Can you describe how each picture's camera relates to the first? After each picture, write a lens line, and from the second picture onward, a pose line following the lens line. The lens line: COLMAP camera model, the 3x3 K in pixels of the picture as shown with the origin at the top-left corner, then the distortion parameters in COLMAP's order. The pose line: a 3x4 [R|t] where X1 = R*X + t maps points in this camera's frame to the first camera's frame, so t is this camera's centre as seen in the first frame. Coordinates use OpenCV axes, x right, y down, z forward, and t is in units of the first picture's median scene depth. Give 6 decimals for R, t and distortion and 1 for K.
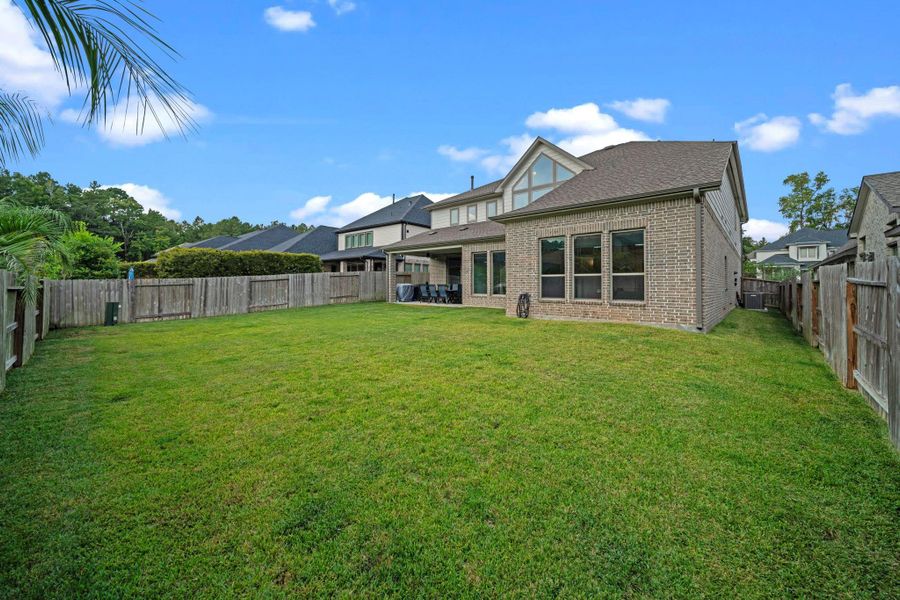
lens RADIAL K [[317.2, 0, 450.5], [0, 317.2, 291.7], [0, 0, 1]] dist [-0.006026, 0.000015]
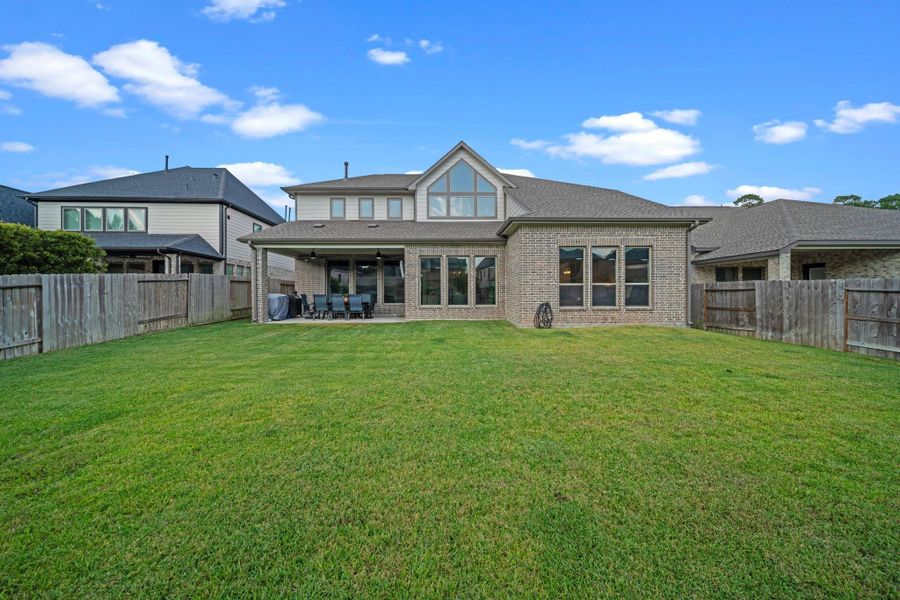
lens RADIAL K [[317.2, 0, 450.5], [0, 317.2, 291.7], [0, 0, 1]] dist [-0.006026, 0.000015]
pose [[0.745231, -0.004479, 0.666792, -0.376267], [0.023639, 0.999526, -0.019706, -0.009549], [-0.666388, 0.030447, 0.744984, 0.293378]]
